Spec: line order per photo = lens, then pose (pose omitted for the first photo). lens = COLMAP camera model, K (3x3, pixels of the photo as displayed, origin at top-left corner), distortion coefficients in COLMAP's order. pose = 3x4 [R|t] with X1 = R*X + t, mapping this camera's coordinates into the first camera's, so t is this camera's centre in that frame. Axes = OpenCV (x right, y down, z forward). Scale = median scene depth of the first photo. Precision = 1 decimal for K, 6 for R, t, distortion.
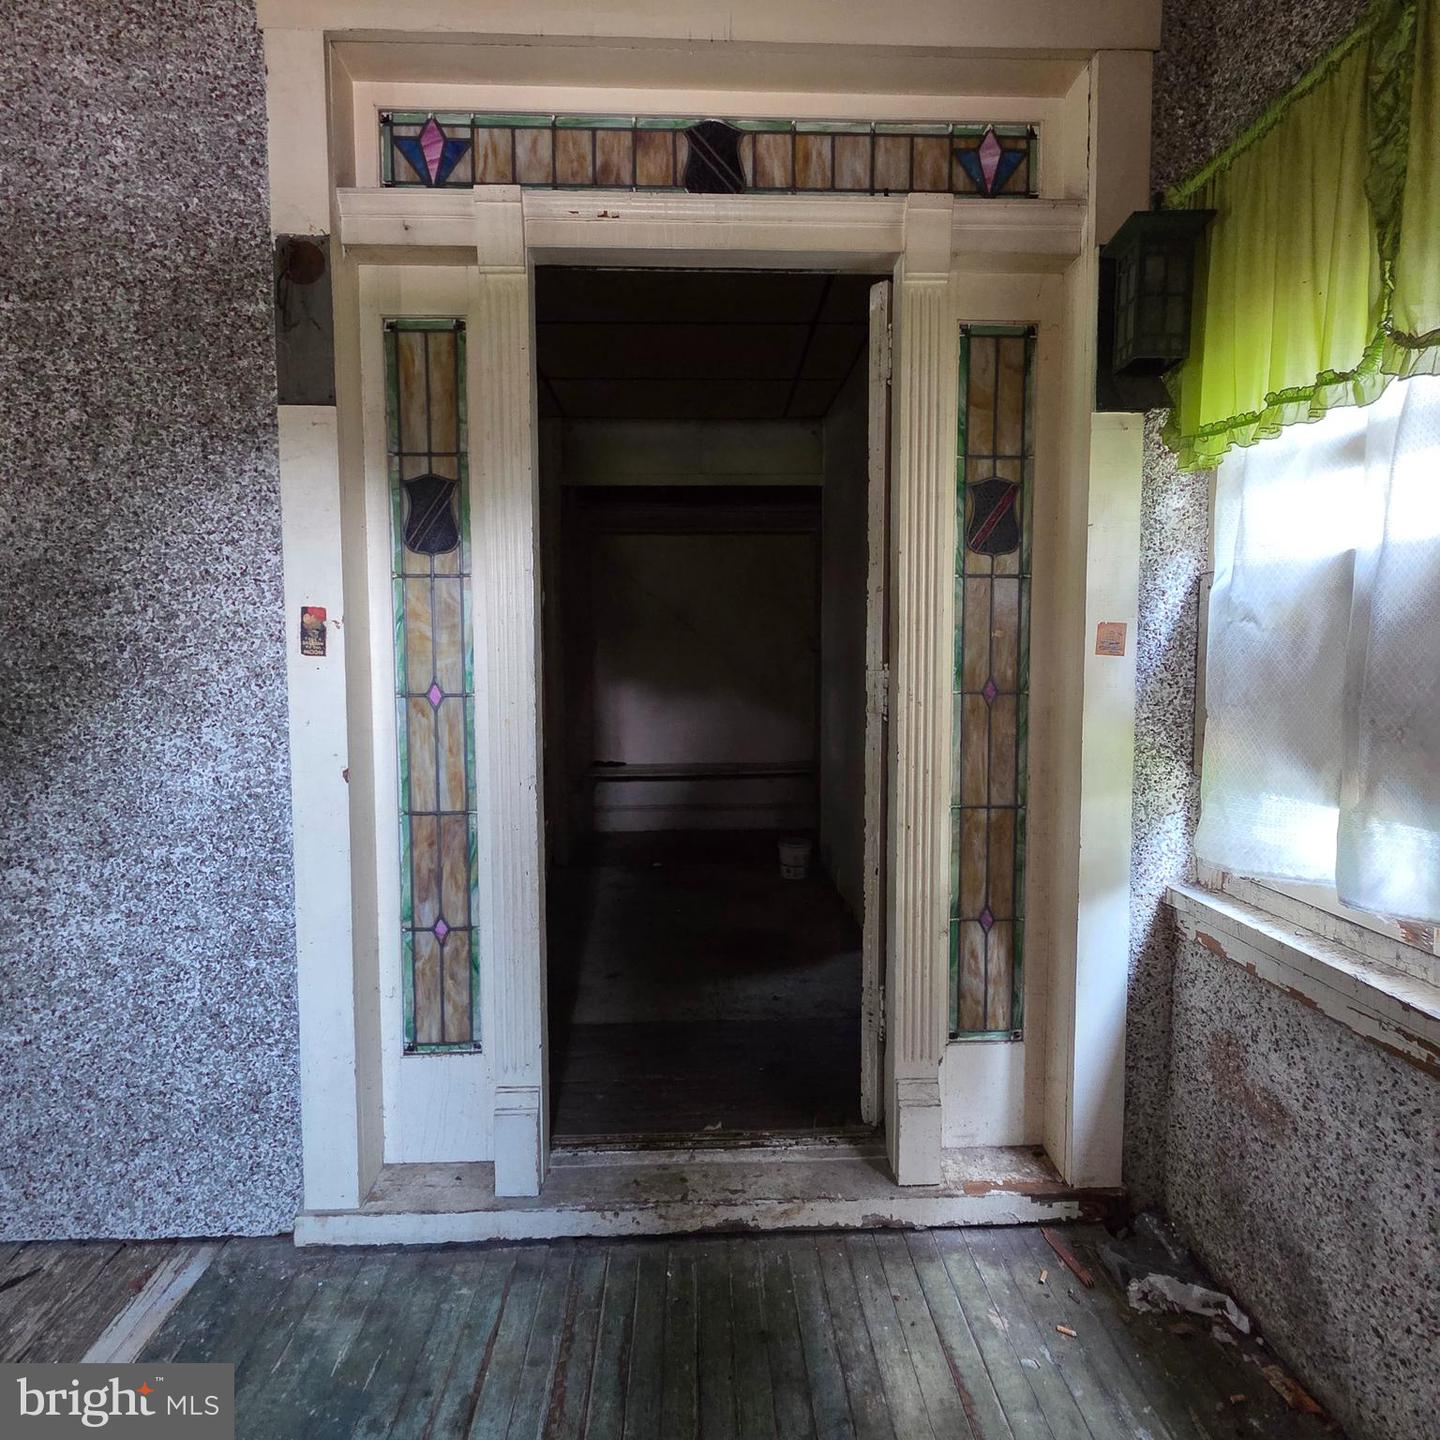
lens RADIAL K [[794.9, 0, 719.8], [0, 794.9, 709.6], [0, 0, 1]] dist [0.004081, -0.002229]
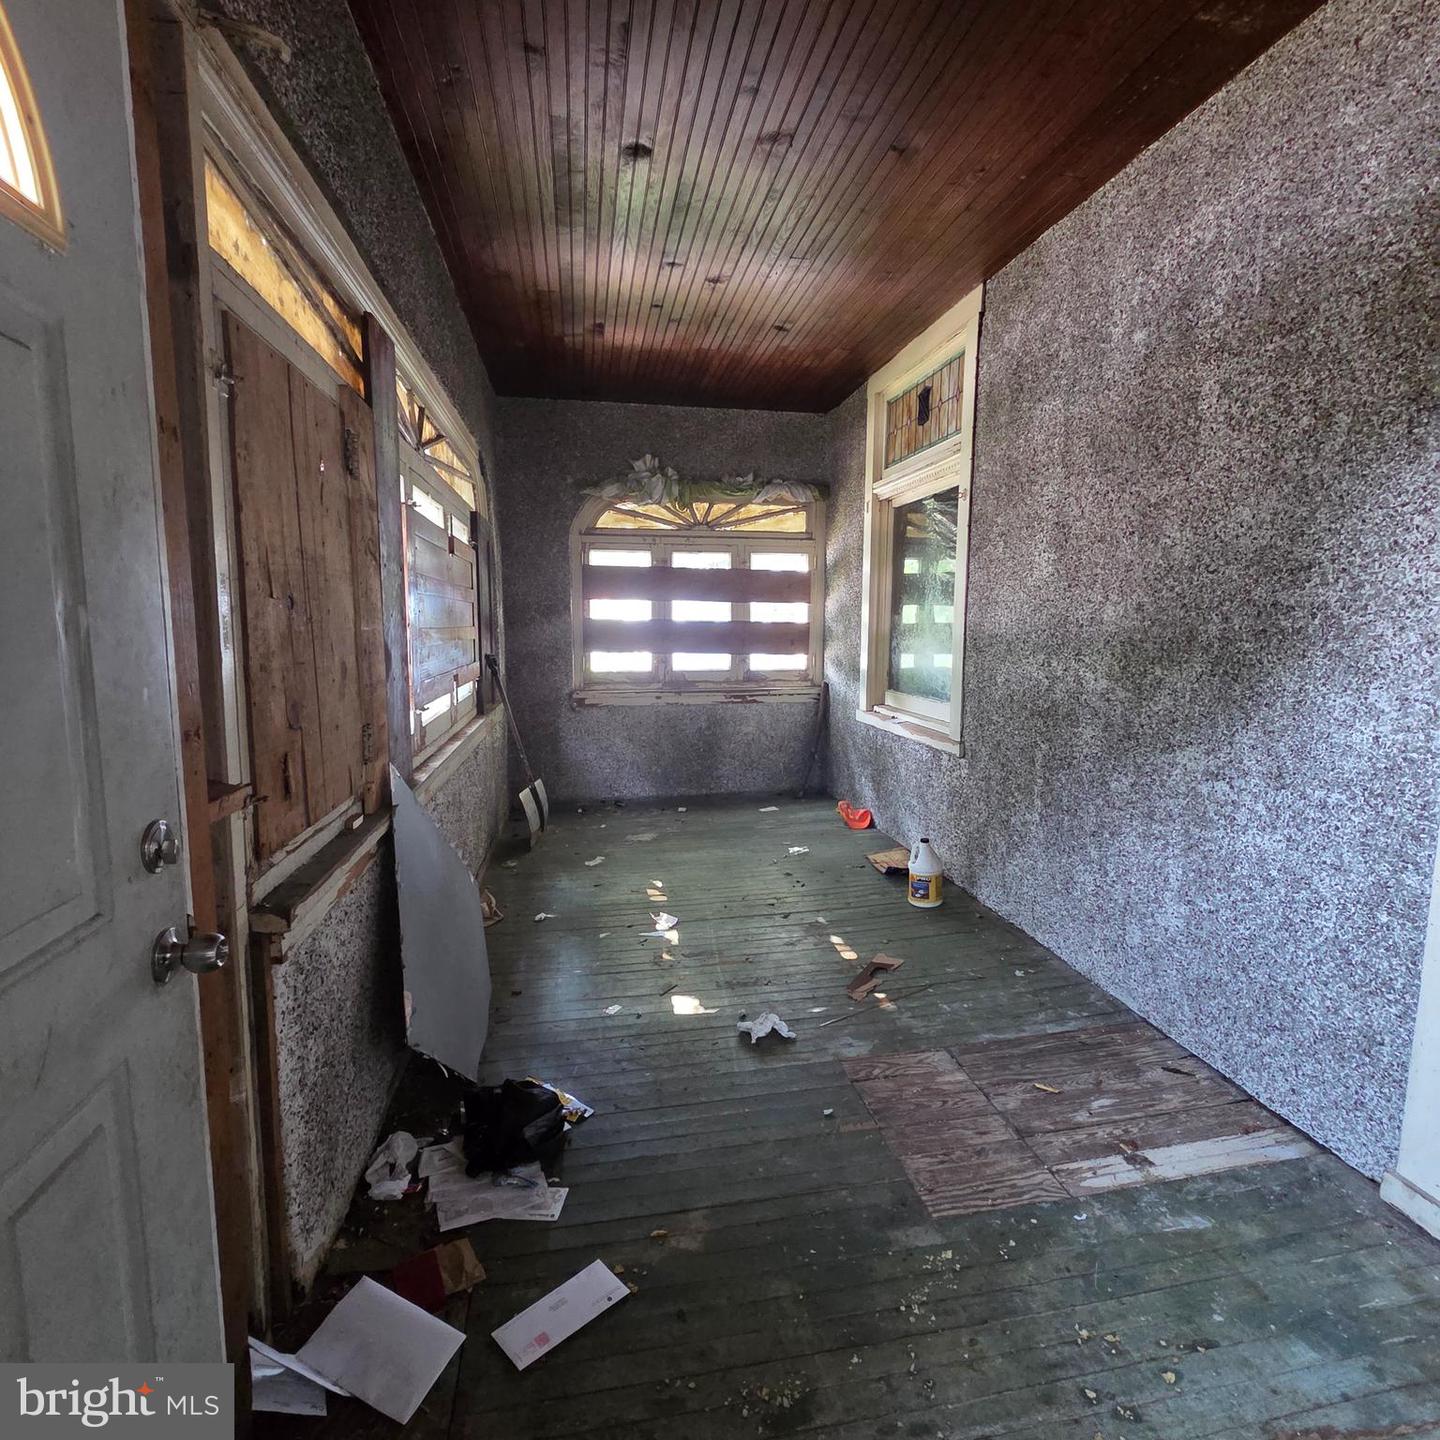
lens RADIAL K [[794.9, 0, 724.4], [0, 794.9, 718.6], [0, 0, 1]] dist [0.004081, -0.002229]
pose [[0.146653, 0.124877, -0.981274, 0.289406], [-0.069454, 0.990851, 0.115716, -0.001891], [0.986747, 0.051183, 0.153984, -0.031783]]
